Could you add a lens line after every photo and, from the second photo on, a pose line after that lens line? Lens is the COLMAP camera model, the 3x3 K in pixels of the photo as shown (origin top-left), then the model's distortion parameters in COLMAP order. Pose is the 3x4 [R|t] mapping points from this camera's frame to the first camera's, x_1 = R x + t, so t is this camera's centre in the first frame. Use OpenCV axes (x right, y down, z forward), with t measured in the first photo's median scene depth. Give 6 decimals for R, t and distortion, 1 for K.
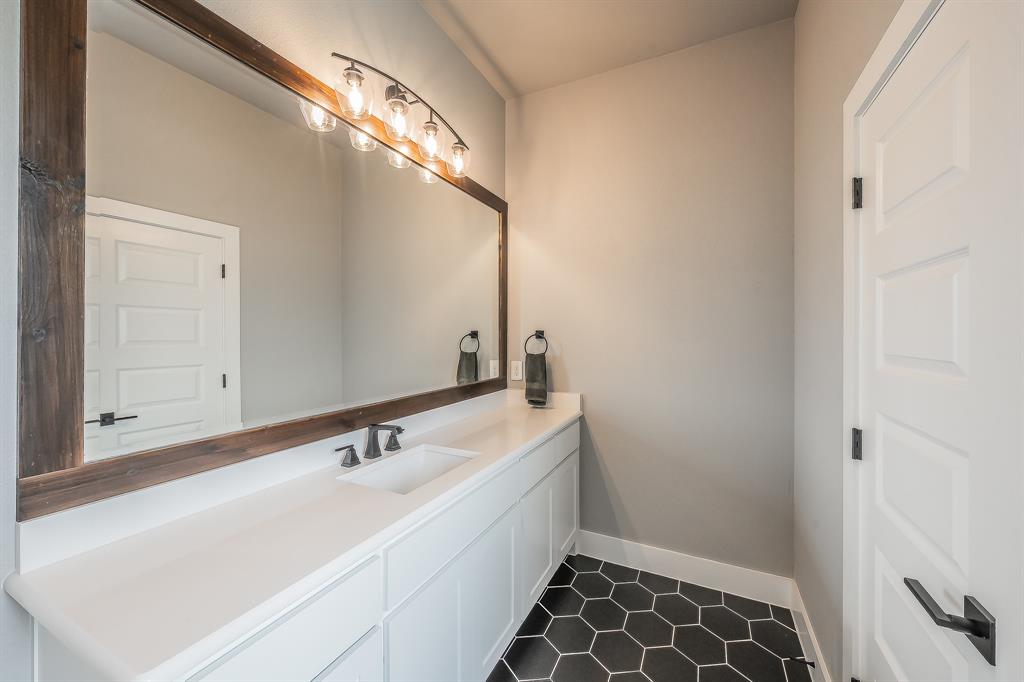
lens RADIAL K [[378.2, 0, 535.5], [0, 378.2, 333.9], [0, 0, 1]] dist [-0.001201, 0.000015]
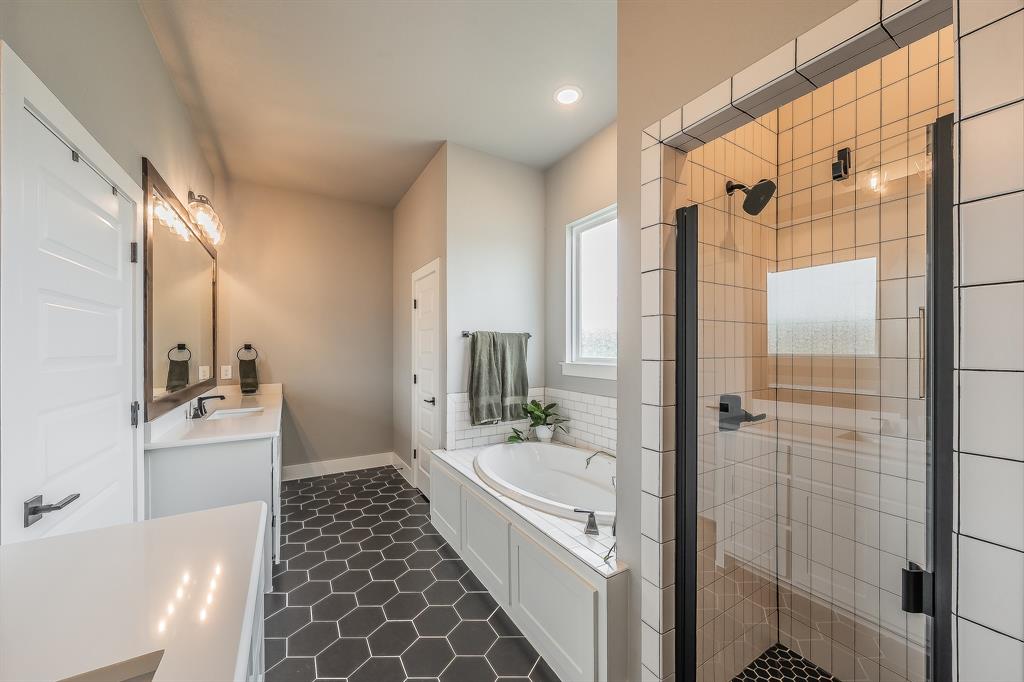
lens RADIAL K [[378.2, 0, 513.5], [0, 378.2, 344.5], [0, 0, 1]] dist [-0.001201, 0.000015]
pose [[0.566954, 0.001848, 0.823748, -0.647756], [0.000498, 0.999997, -0.002585, -0.003407], [-0.823749, 0.001876, 0.566951, -0.741010]]
